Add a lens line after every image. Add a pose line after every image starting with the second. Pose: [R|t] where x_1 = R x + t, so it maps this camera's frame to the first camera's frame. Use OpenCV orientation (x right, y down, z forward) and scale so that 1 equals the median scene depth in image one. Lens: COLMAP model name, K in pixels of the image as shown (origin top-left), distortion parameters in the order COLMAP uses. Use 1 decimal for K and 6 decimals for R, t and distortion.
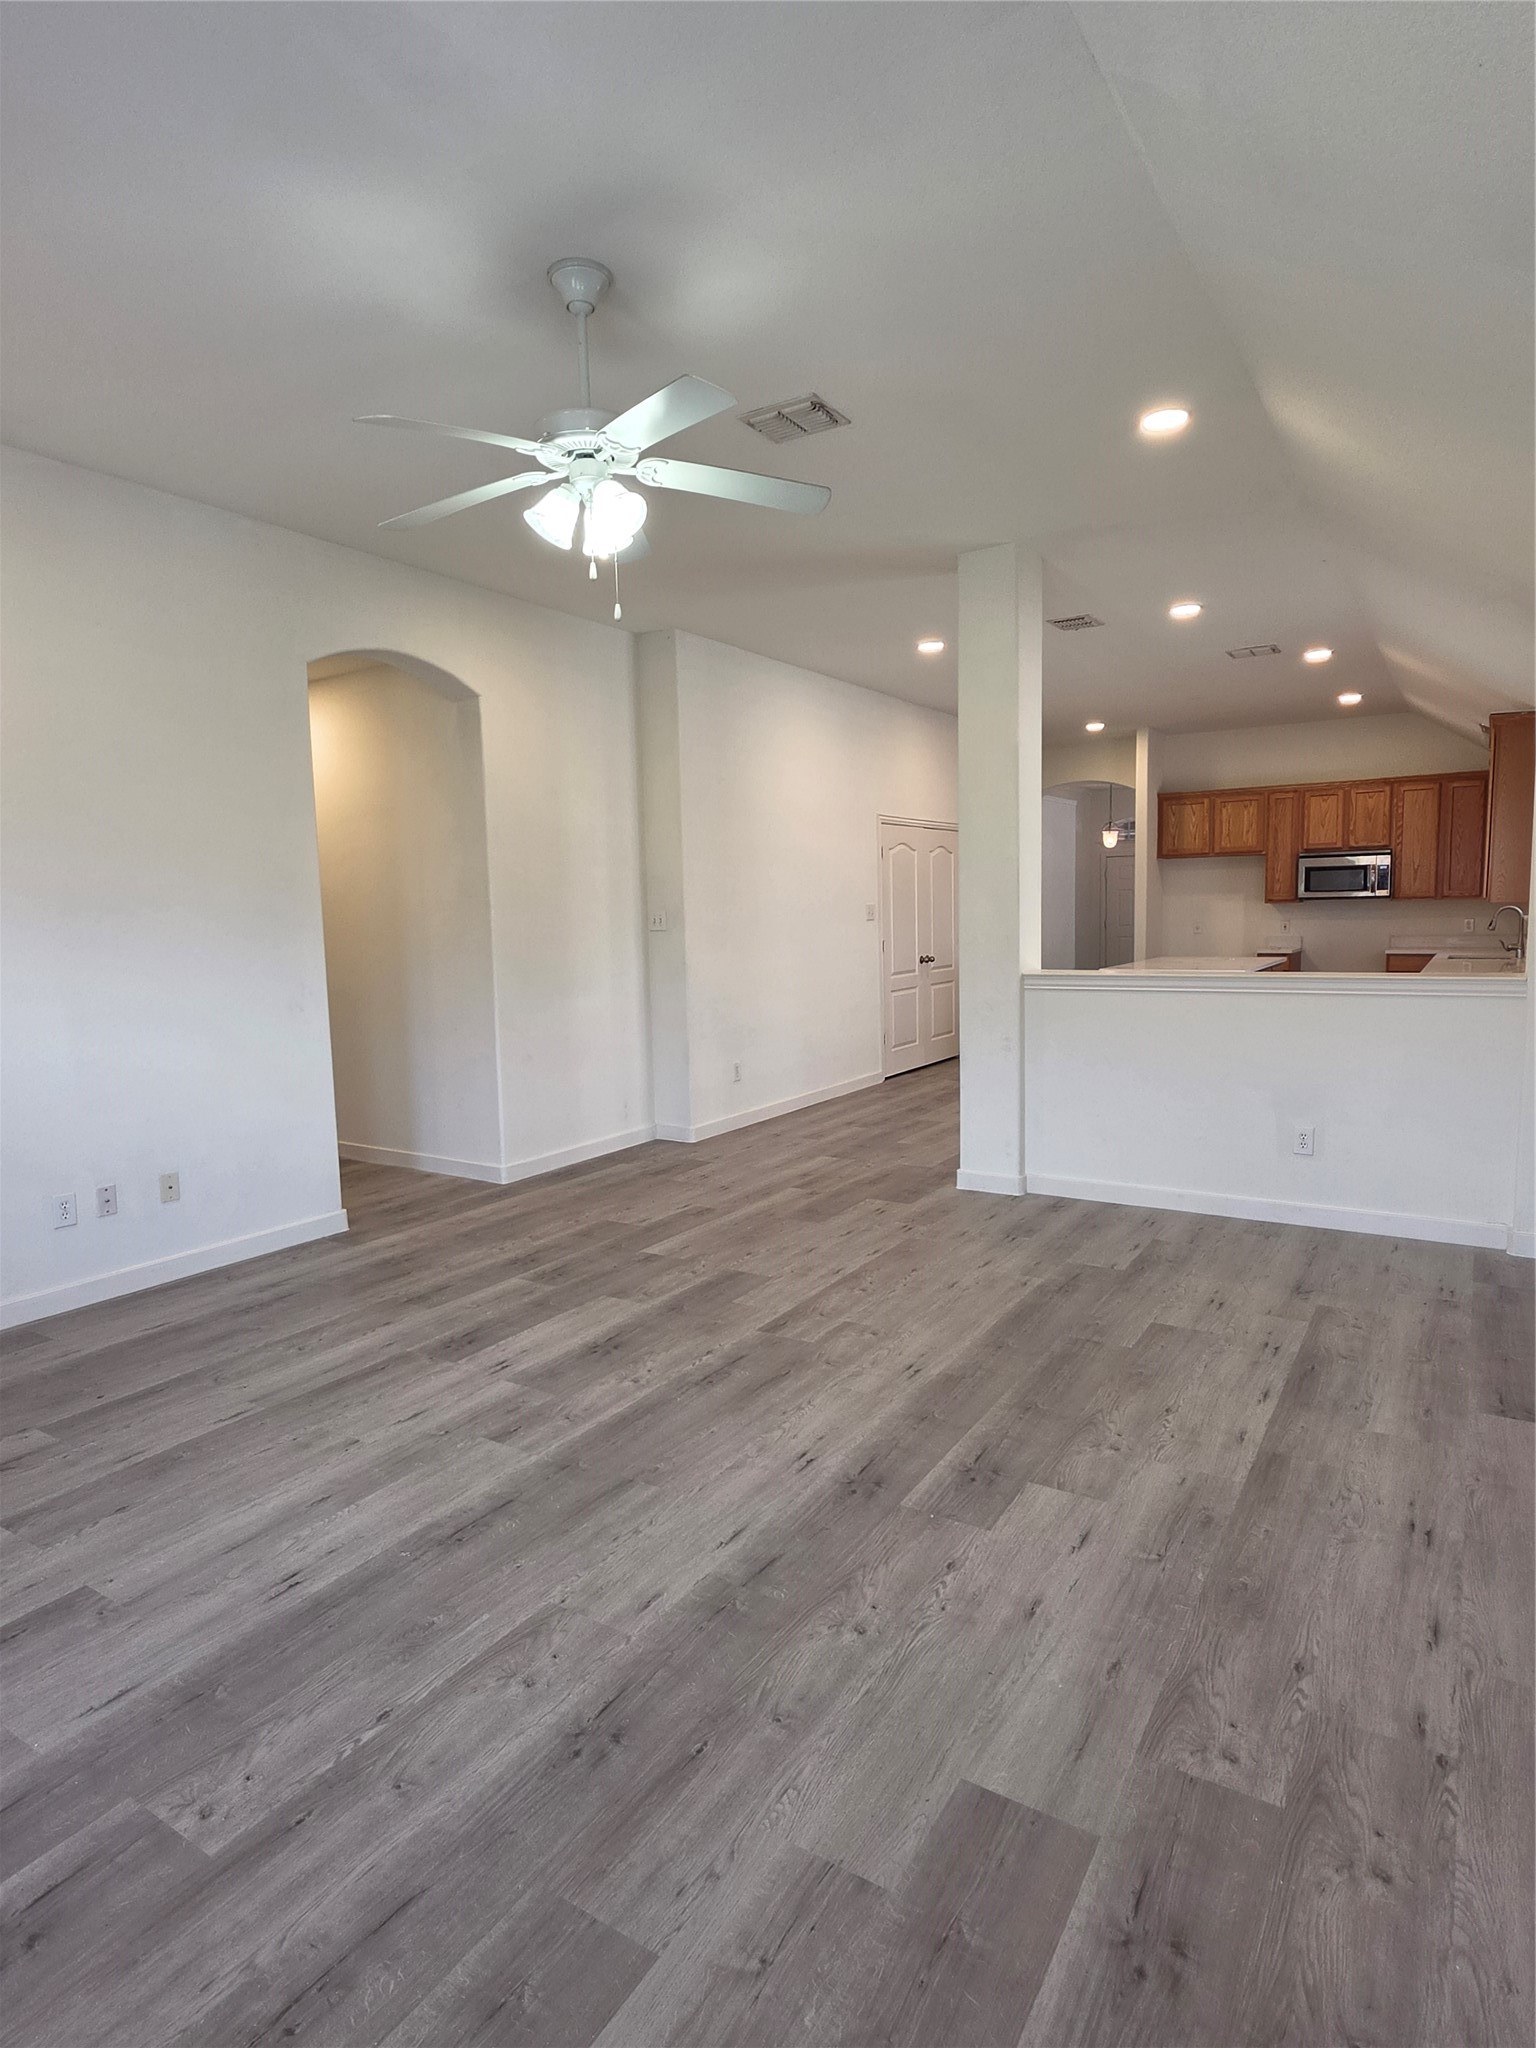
lens RADIAL K [[1118.0, 0, 762.2], [0, 1118.0, 1036.1], [0, 0, 1]] dist [-0.005685, 0.002422]
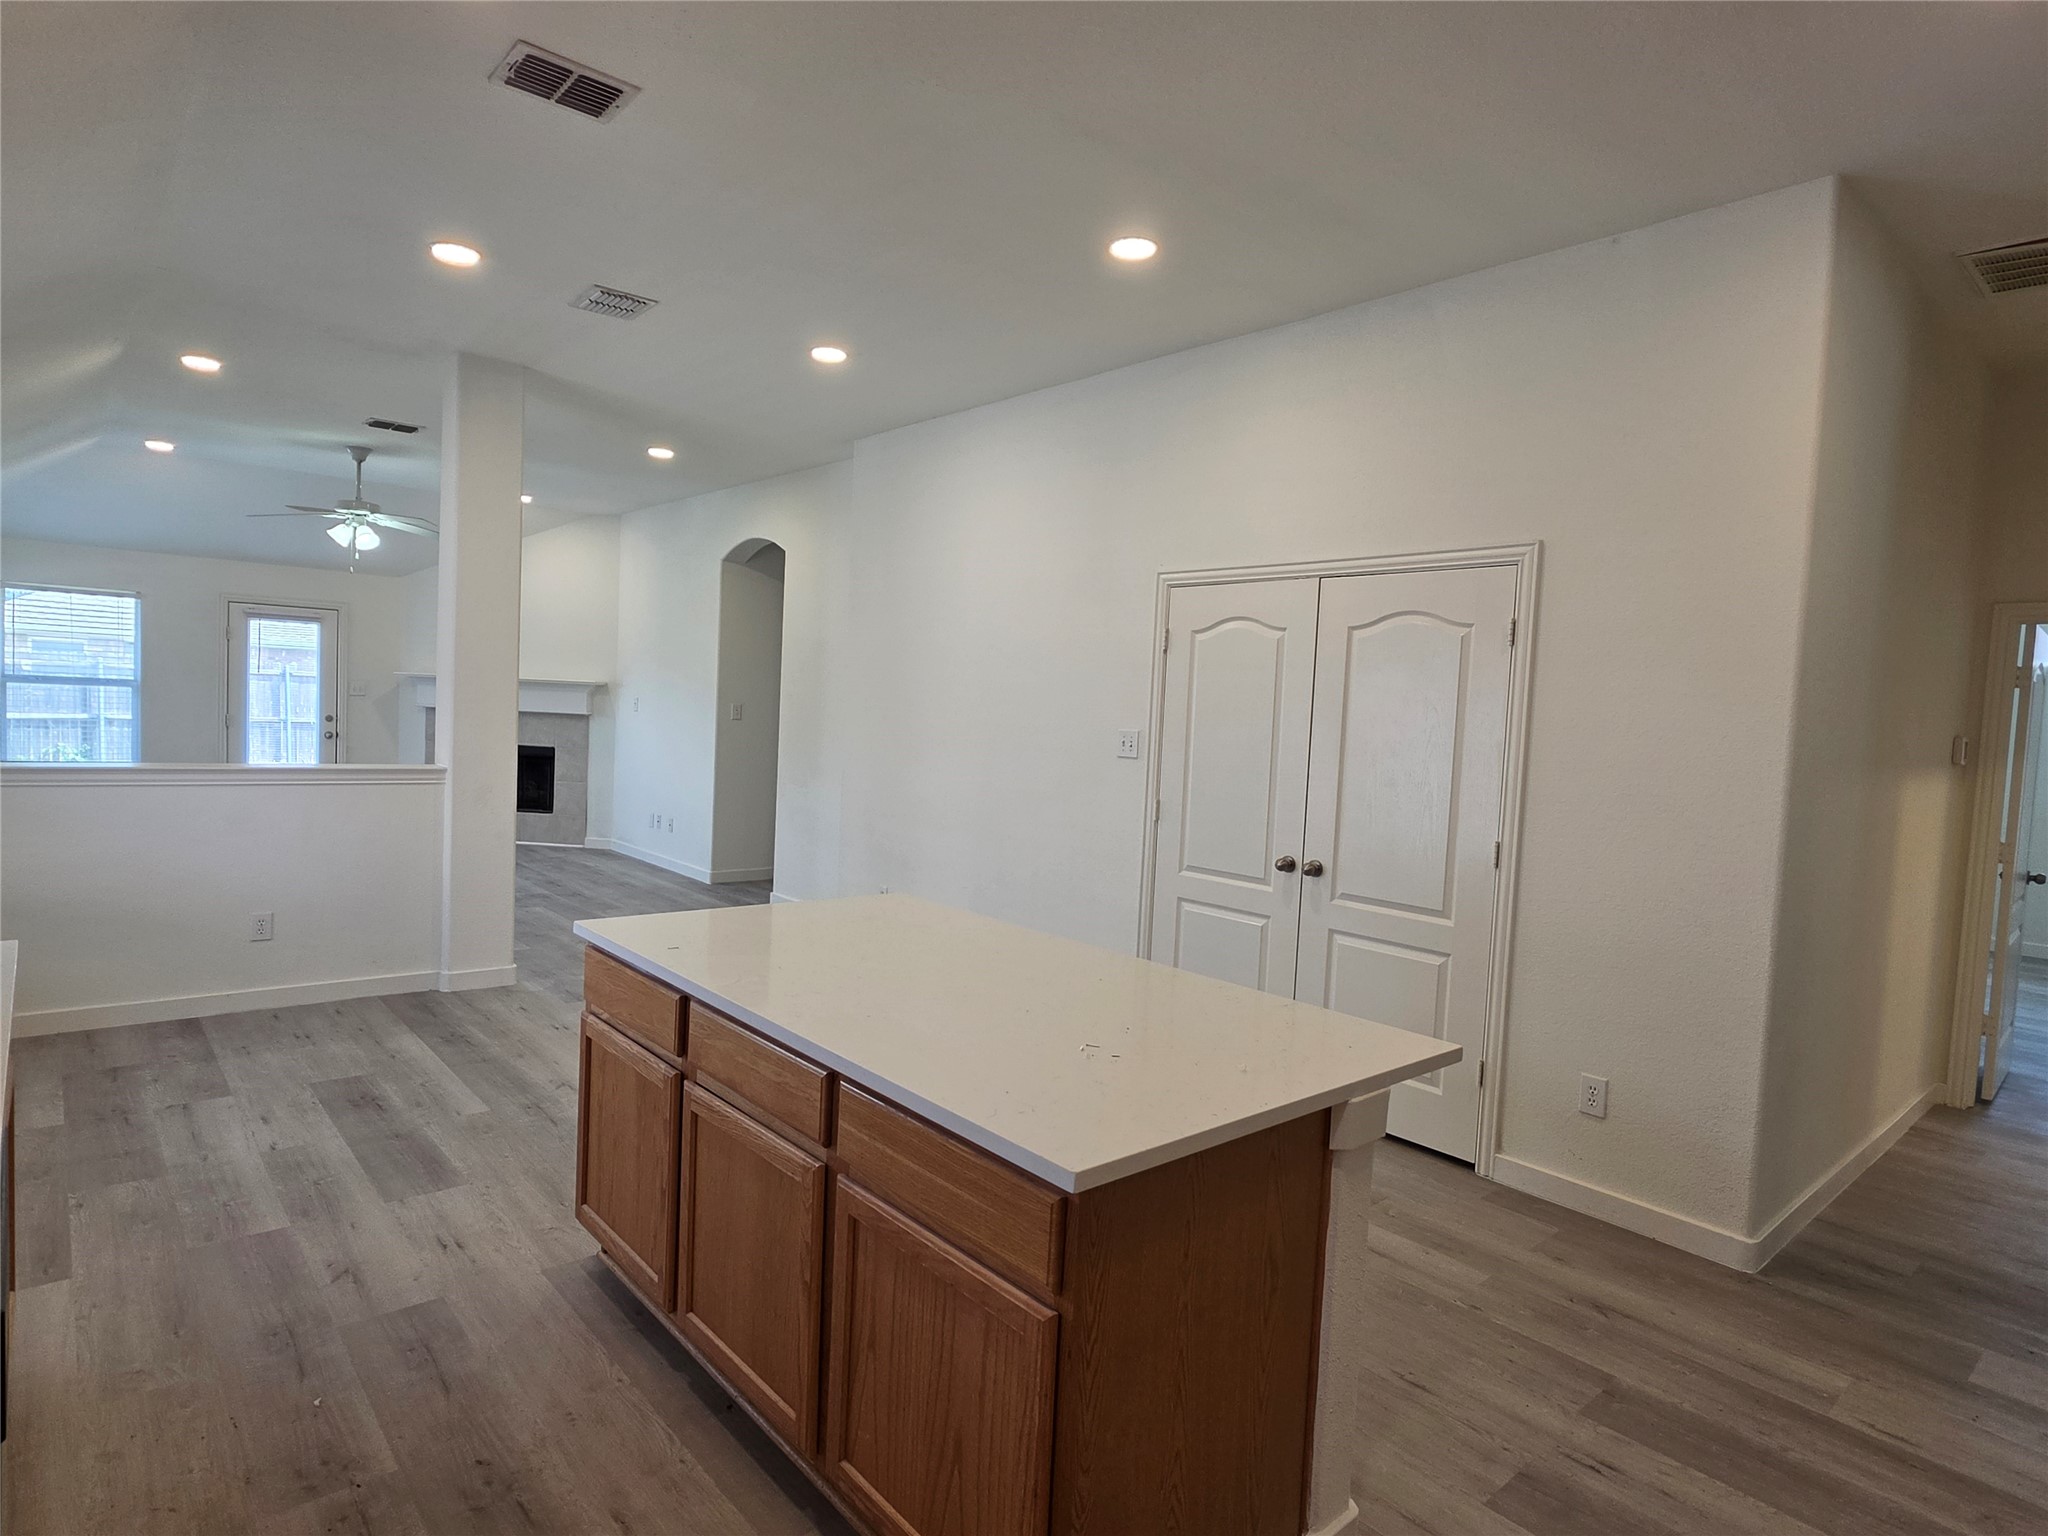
lens RADIAL K [[1122.9, 0, 1021.4], [0, 1122.9, 765.2], [0, 0, 1]] dist [-0.005265, 0.002022]
pose [[-0.274656, 0.061559, -0.959570, 1.336717], [-0.152004, 0.982620, 0.106545, -0.307228], [0.949452, 0.175122, -0.260526, 2.208114]]
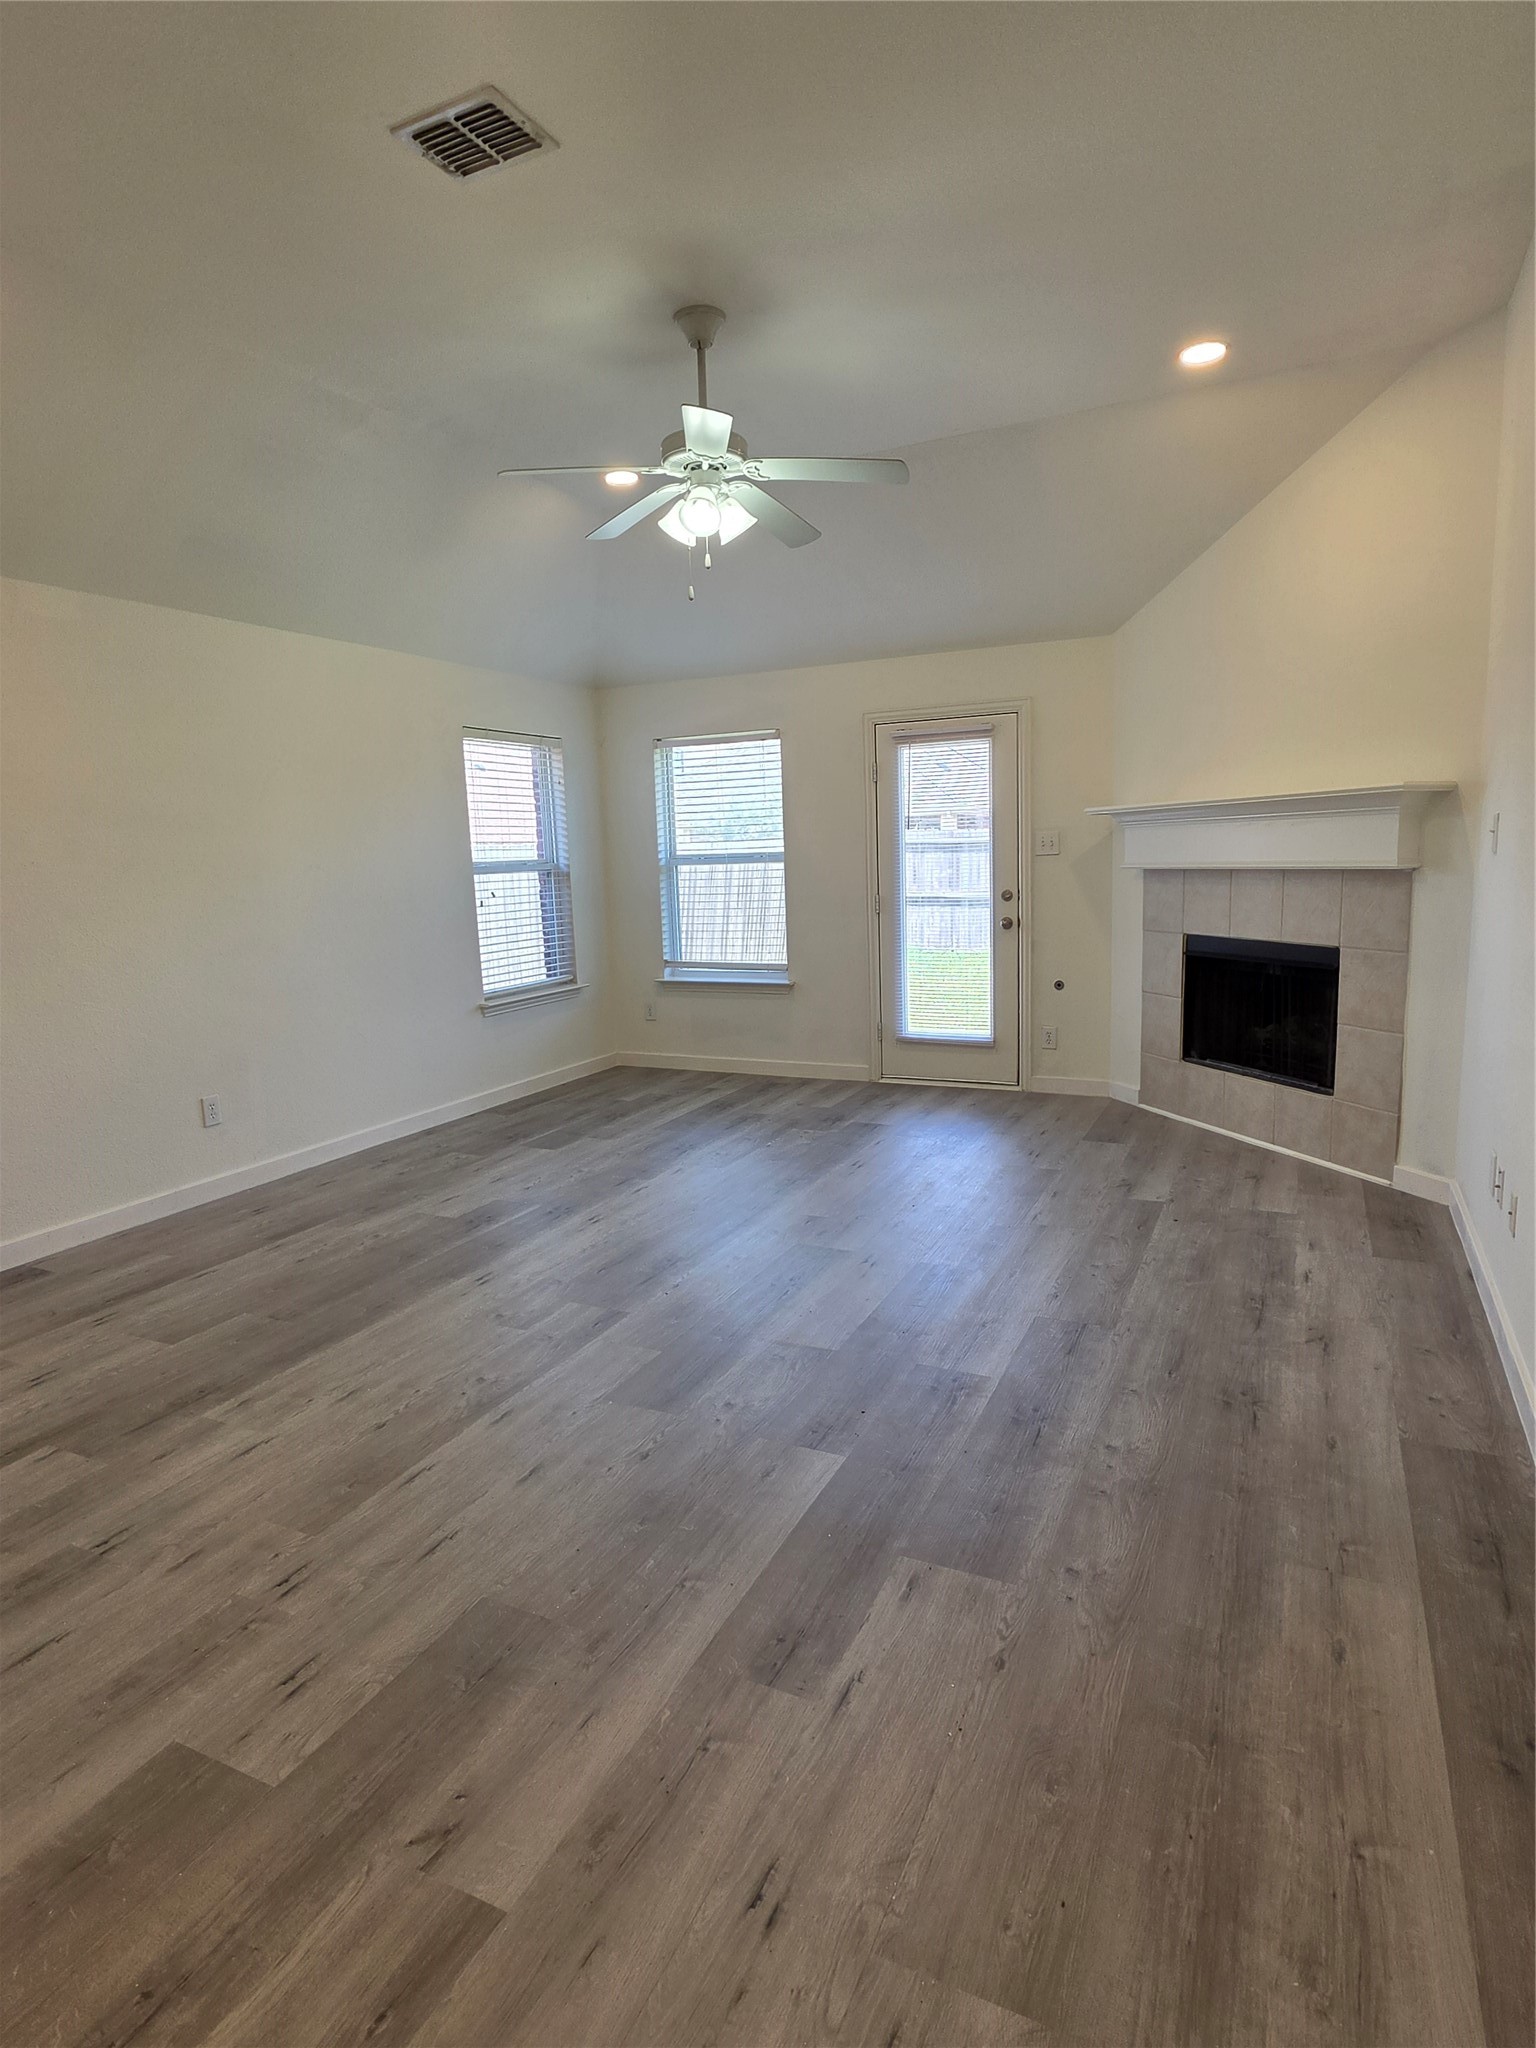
lens RADIAL K [[1118.0, 0, 762.2], [0, 1118.0, 1036.1], [0, 0, 1]] dist [-0.005685, 0.002422]
pose [[-0.991353, 0.074957, -0.107708, -0.027343], [0.042698, 0.960390, 0.275369, -0.169541], [0.124082, 0.268389, -0.955286, 1.587009]]
